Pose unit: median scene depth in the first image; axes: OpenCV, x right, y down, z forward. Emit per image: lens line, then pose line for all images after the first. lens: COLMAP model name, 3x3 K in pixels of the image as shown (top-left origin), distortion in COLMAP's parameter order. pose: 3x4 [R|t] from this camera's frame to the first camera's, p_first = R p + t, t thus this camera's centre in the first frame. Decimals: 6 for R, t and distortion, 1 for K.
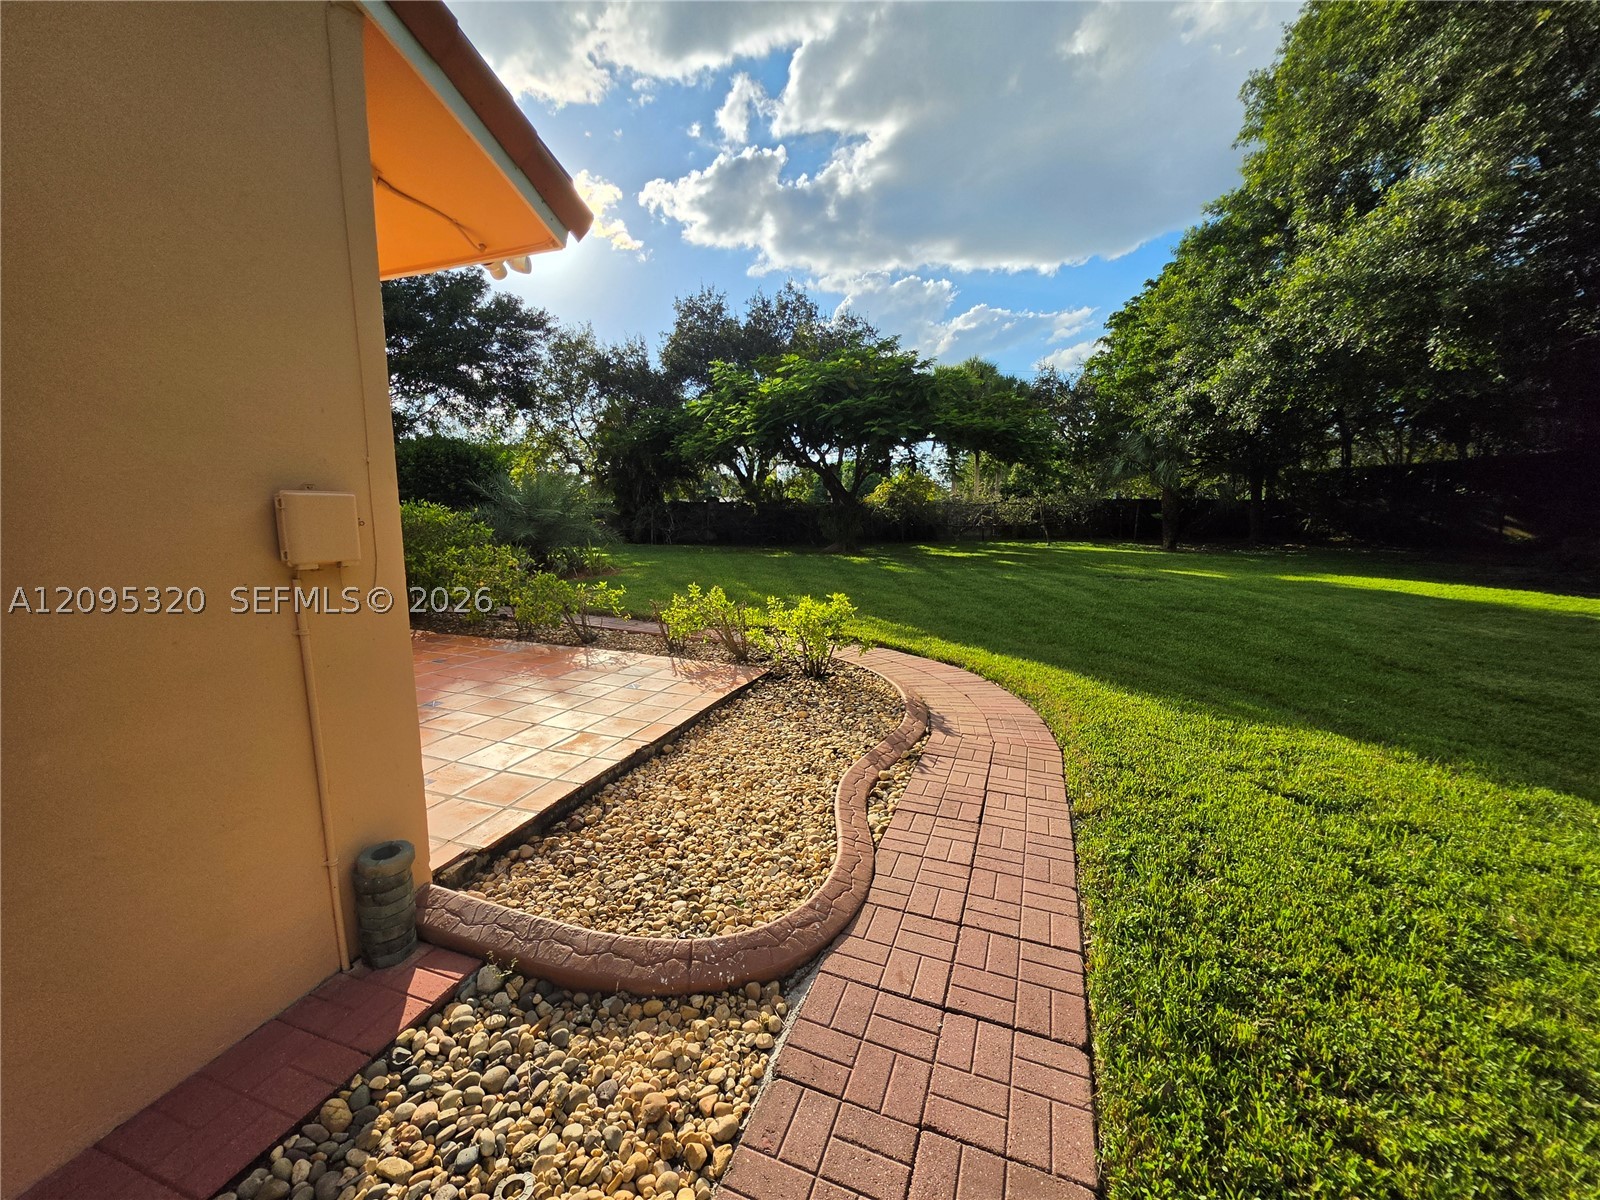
lens RADIAL K [[649.5, 0, 782.0], [0, 649.5, 615.1], [0, 0, 1]] dist [-0.005176, -0.000620]
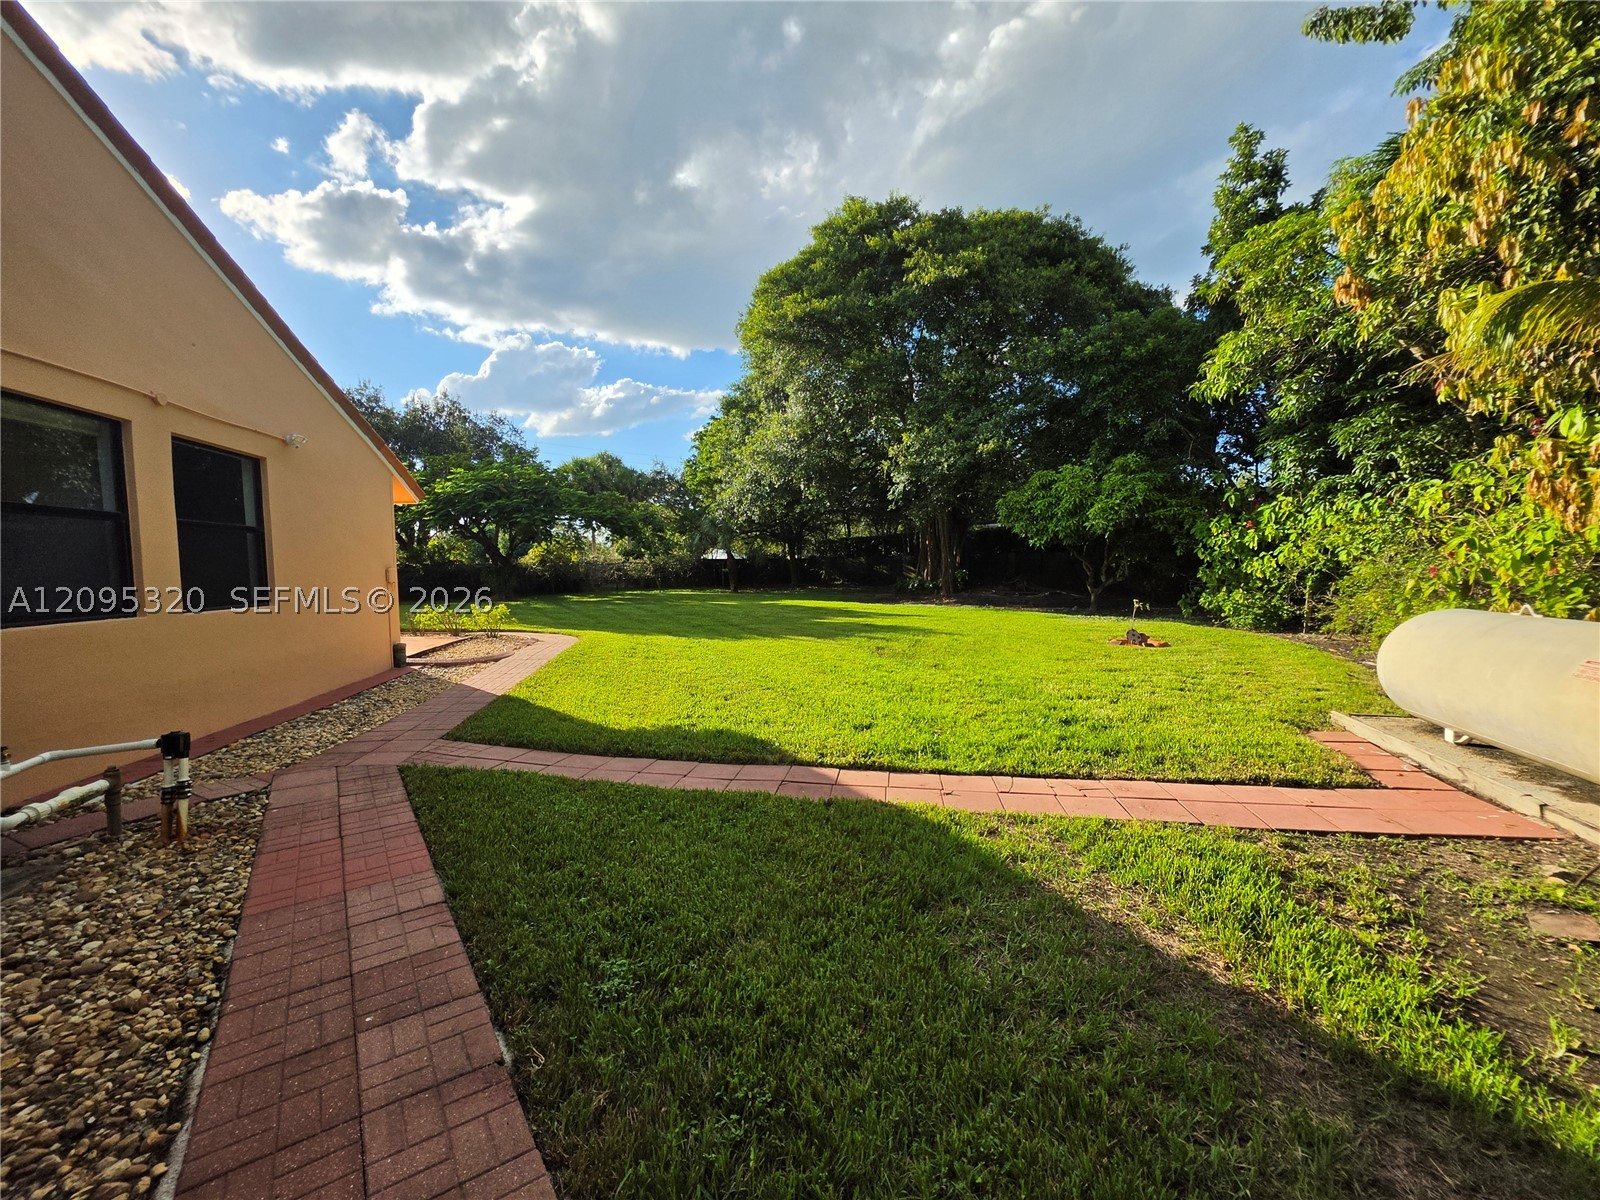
lens RADIAL K [[641.4, 0, 779.8], [0, 641.4, 607.1], [0, 0, 1]] dist [0.008622, 0.000039]
pose [[0.876829, -0.042442, 0.478926, -0.061354], [0.089360, 0.993127, -0.075592, 0.104115], [-0.472426, 0.109078, 0.874595, -0.653718]]
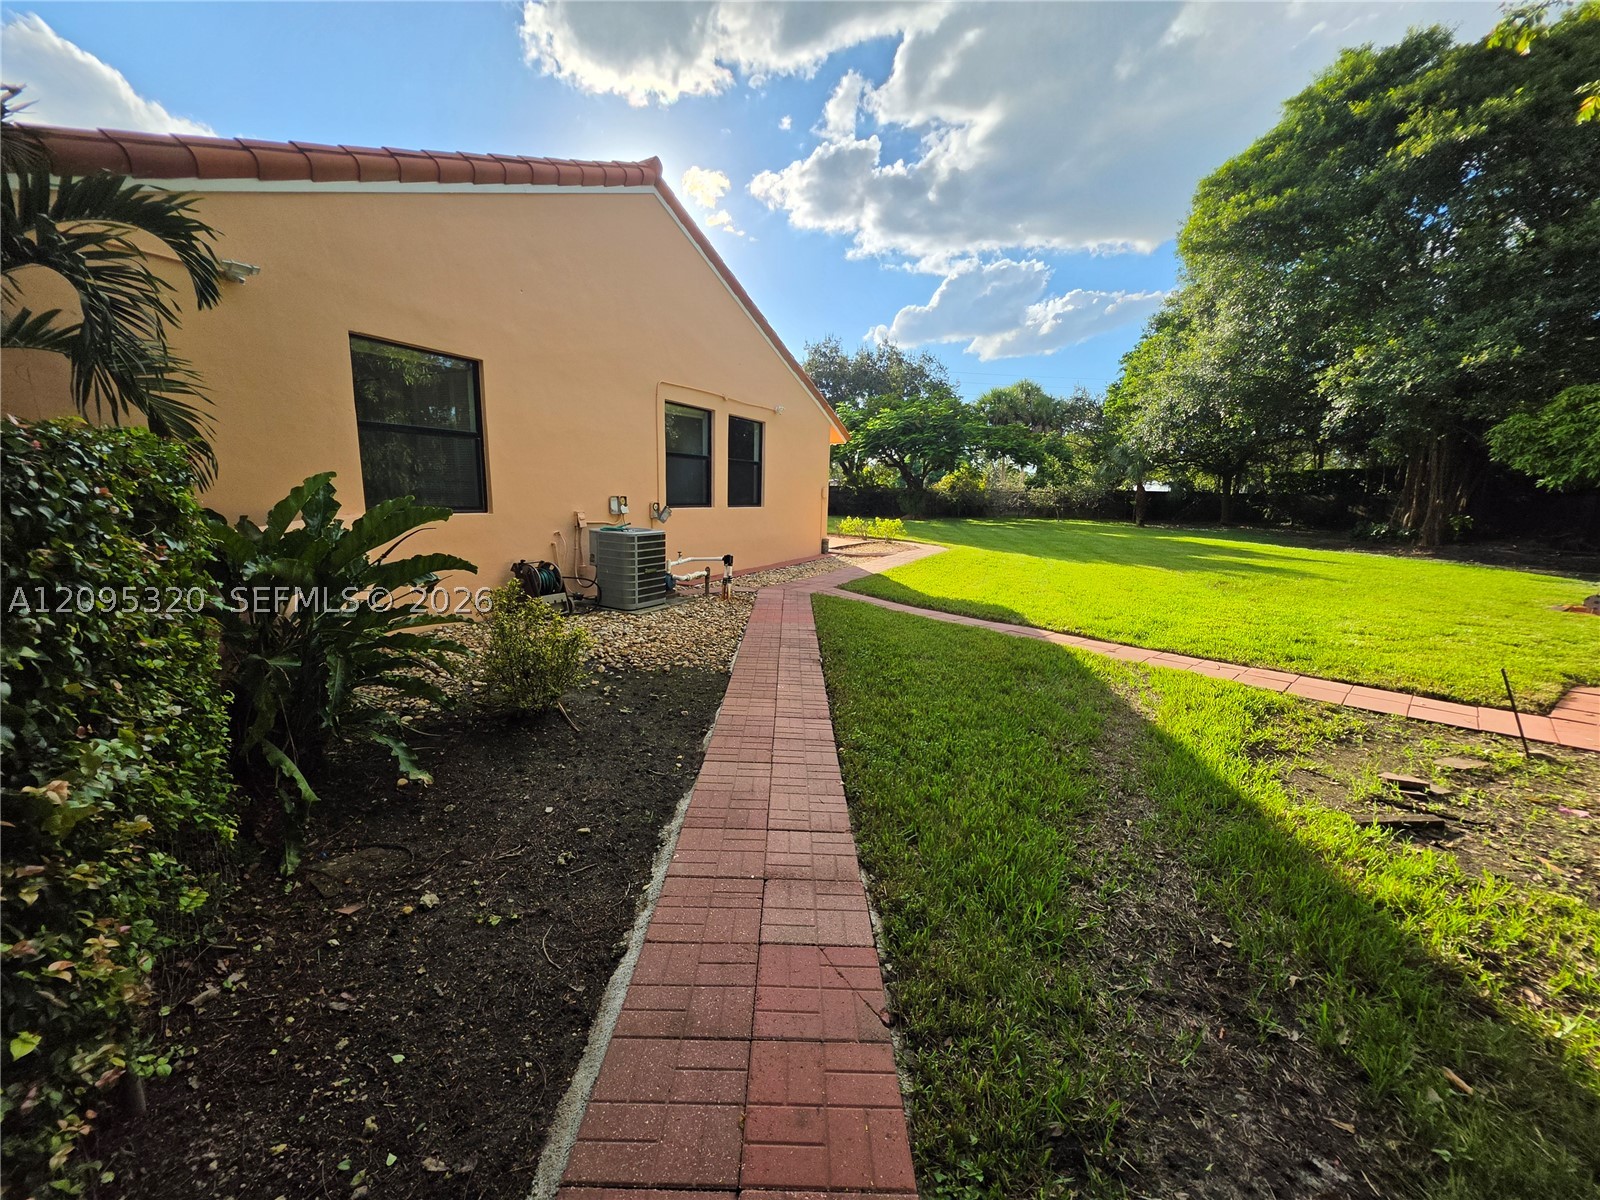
lens RADIAL K [[637.4, 0, 802.7], [0, 637.4, 609.4], [0, 0, 1]] dist [-0.000798, -0.000165]
pose [[0.994492, 0.043747, -0.095241, -0.023798], [-0.041551, 0.998826, 0.024915, 0.145263], [0.096219, -0.020821, 0.995142, -0.893274]]
